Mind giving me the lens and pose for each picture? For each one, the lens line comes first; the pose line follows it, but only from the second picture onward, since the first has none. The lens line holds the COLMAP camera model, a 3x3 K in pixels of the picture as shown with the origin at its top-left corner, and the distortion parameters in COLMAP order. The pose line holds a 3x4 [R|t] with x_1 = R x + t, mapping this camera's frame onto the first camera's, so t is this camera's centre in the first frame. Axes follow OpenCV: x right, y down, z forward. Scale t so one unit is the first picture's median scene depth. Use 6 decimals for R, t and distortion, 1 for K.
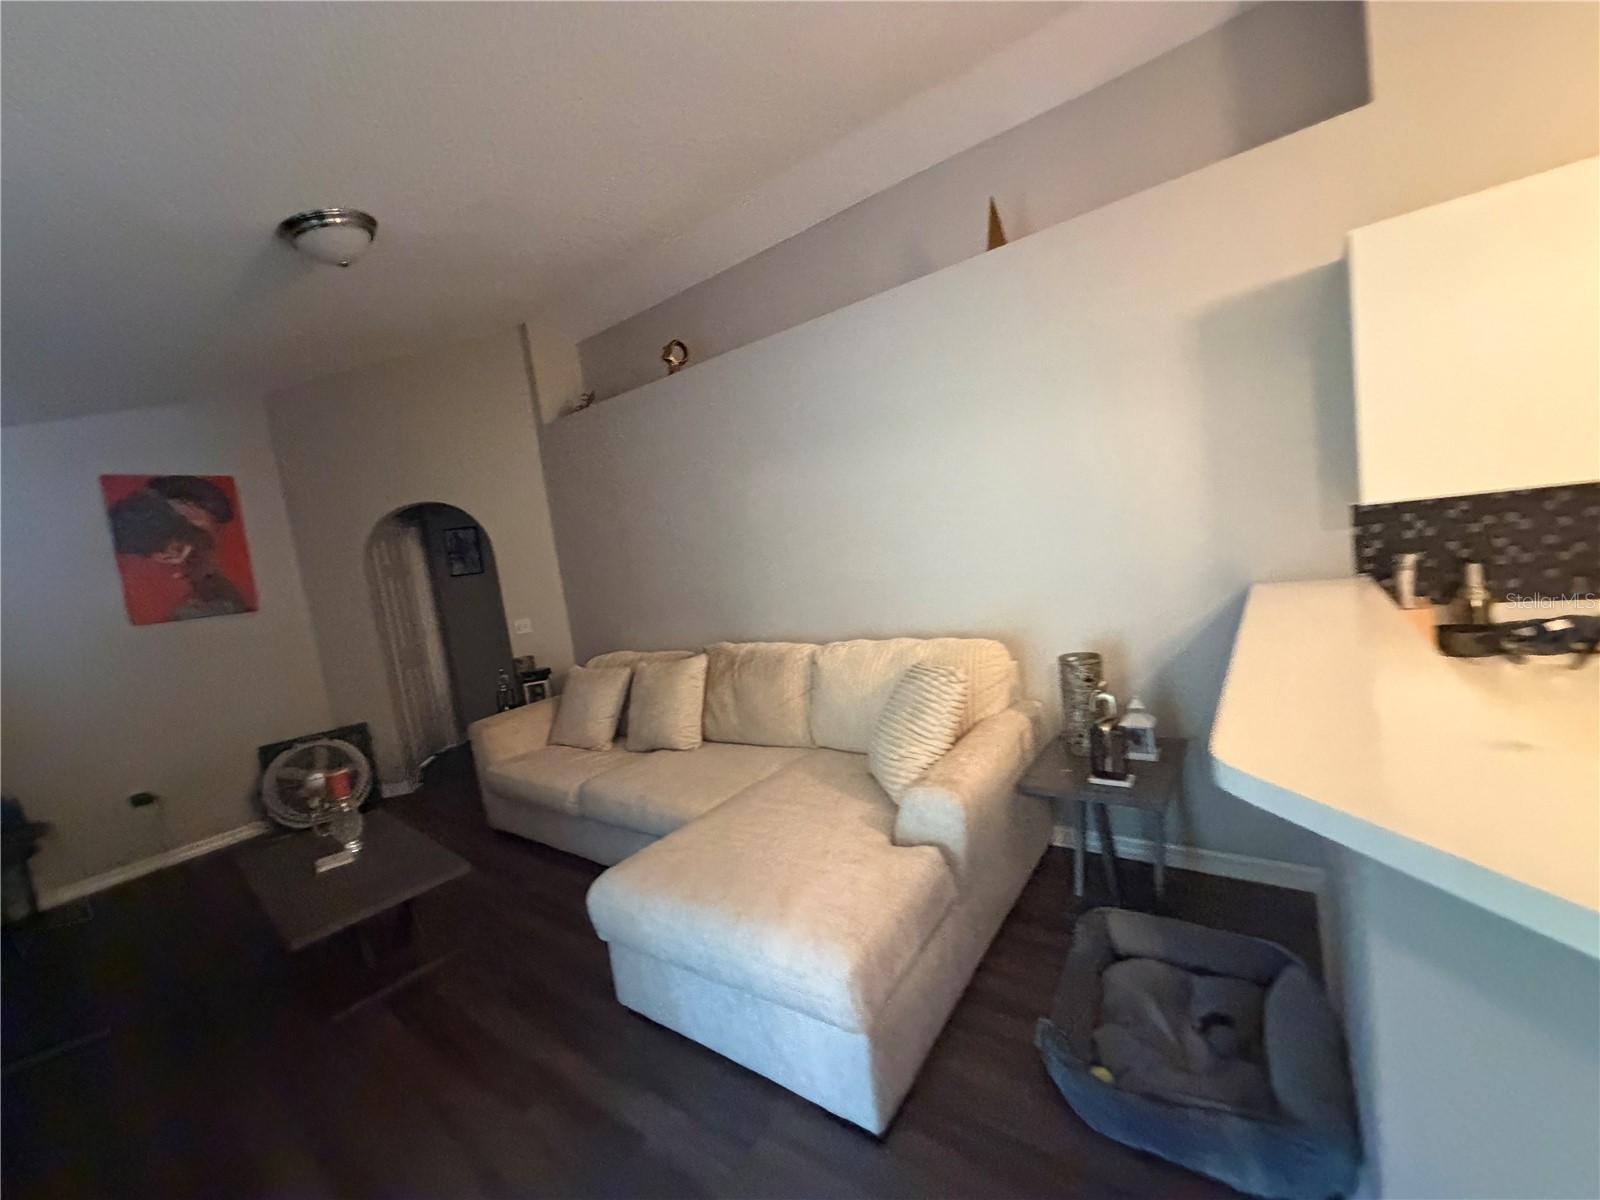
lens RADIAL K [[641.6, 0, 807.9], [0, 641.6, 601.9], [0, 0, 1]] dist [-0.001013, -0.000047]
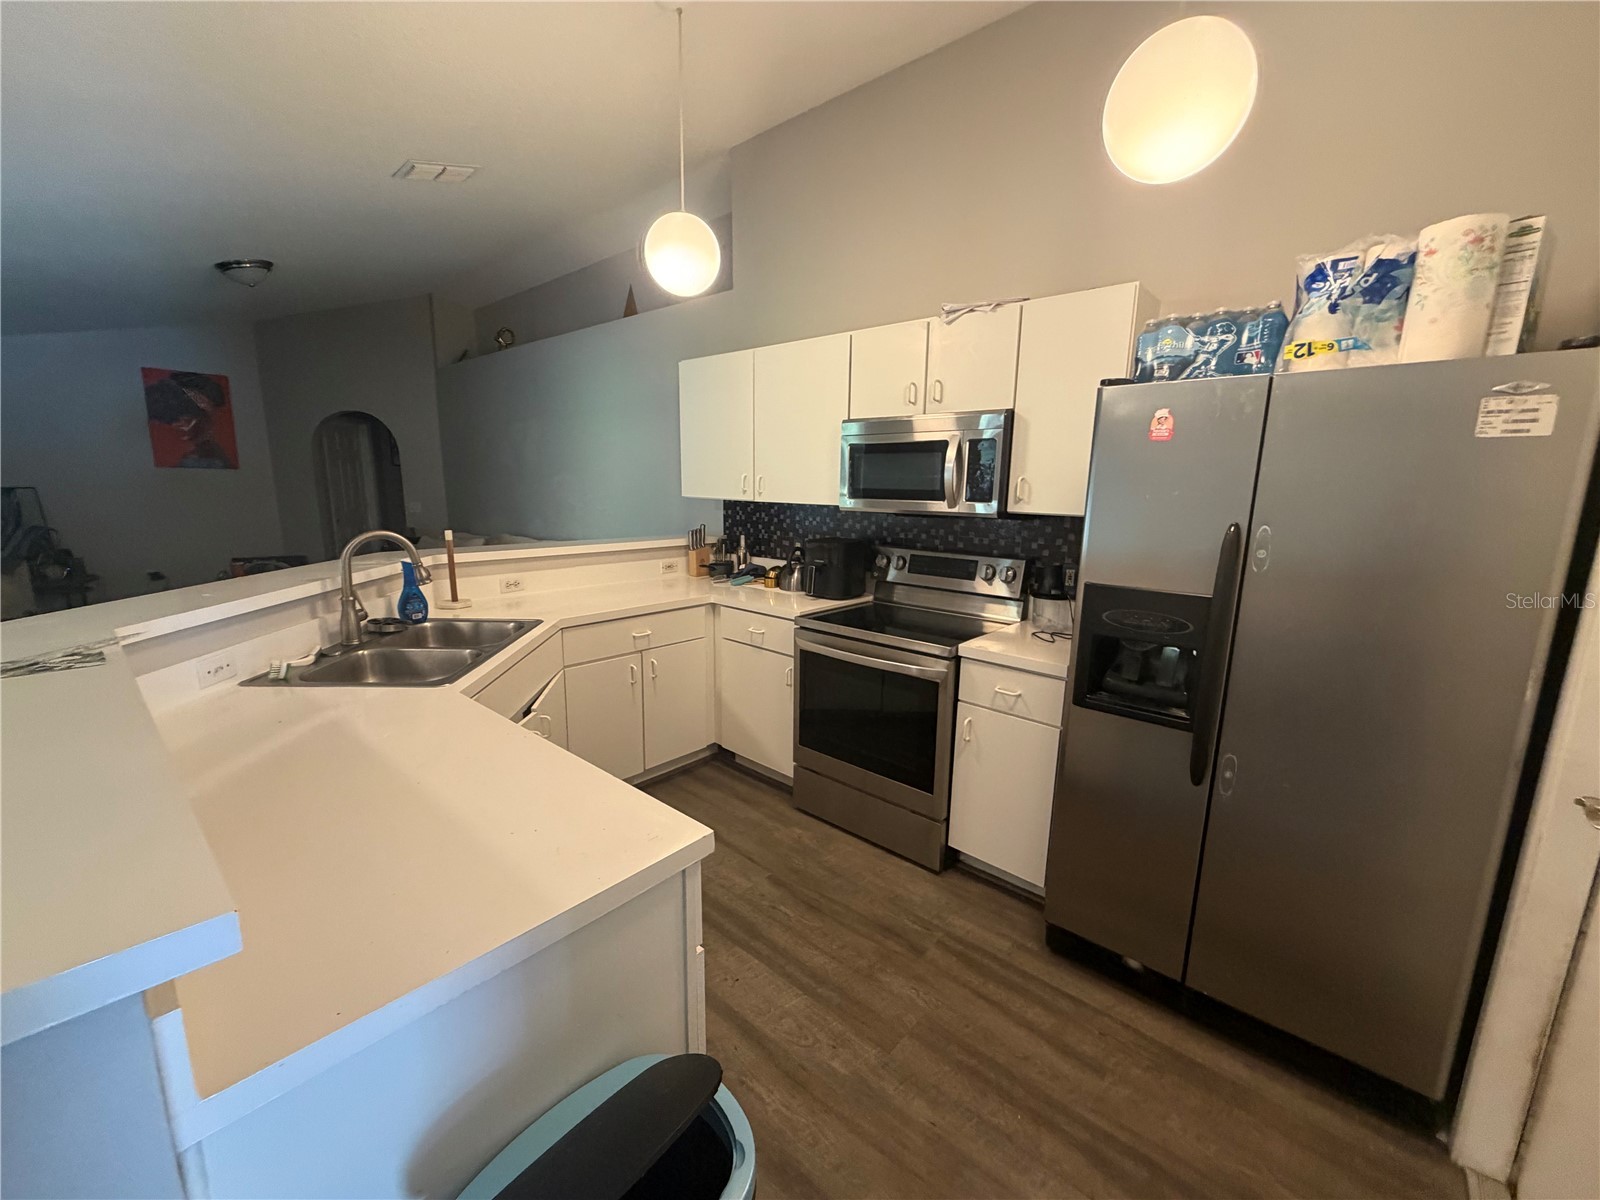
lens RADIAL K [[641.6, 0, 791.4], [0, 641.6, 600.4], [0, 0, 1]] dist [-0.001013, -0.000047]
pose [[0.984822, 0.161659, -0.063176, 0.639318], [-0.154979, 0.982919, 0.099257, -0.038392], [0.078142, -0.087960, 0.993054, -0.473072]]
